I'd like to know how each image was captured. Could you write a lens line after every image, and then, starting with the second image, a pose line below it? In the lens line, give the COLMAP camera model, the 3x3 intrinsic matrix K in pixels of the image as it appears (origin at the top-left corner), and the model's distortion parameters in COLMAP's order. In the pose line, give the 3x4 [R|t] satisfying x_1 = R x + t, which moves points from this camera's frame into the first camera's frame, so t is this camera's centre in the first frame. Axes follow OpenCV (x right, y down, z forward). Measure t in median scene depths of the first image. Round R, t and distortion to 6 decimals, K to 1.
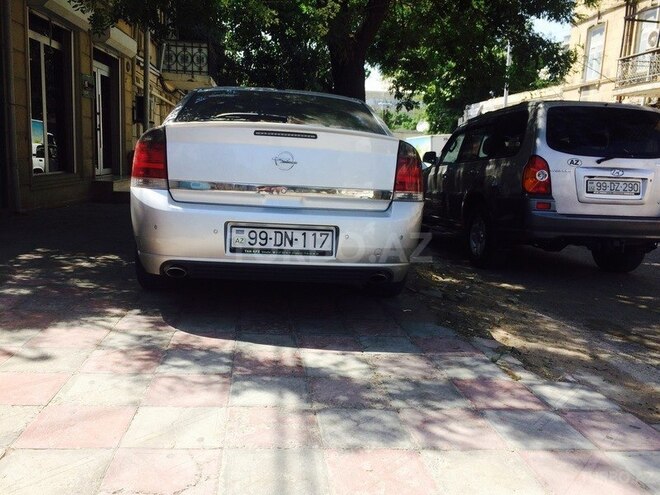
lens RADIAL K [[567.2, 0, 321.3], [0, 567.2, 246.2], [0, 0, 1]] dist [0.070365, -0.086769]
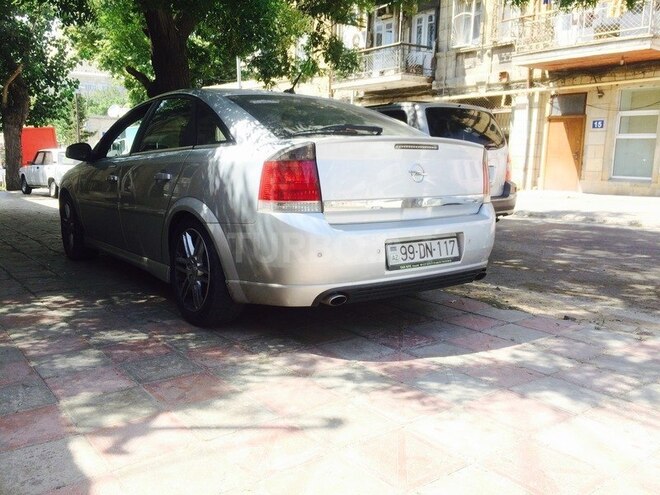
lens RADIAL K [[567.2, 0, 321.3], [0, 567.2, 246.2], [0, 0, 1]] dist [0.070365, -0.086769]
pose [[0.857000, -0.118722, 0.501454, -0.732285], [0.106359, 0.992898, 0.053304, -0.093866], [-0.504221, 0.007653, 0.863541, 0.219741]]
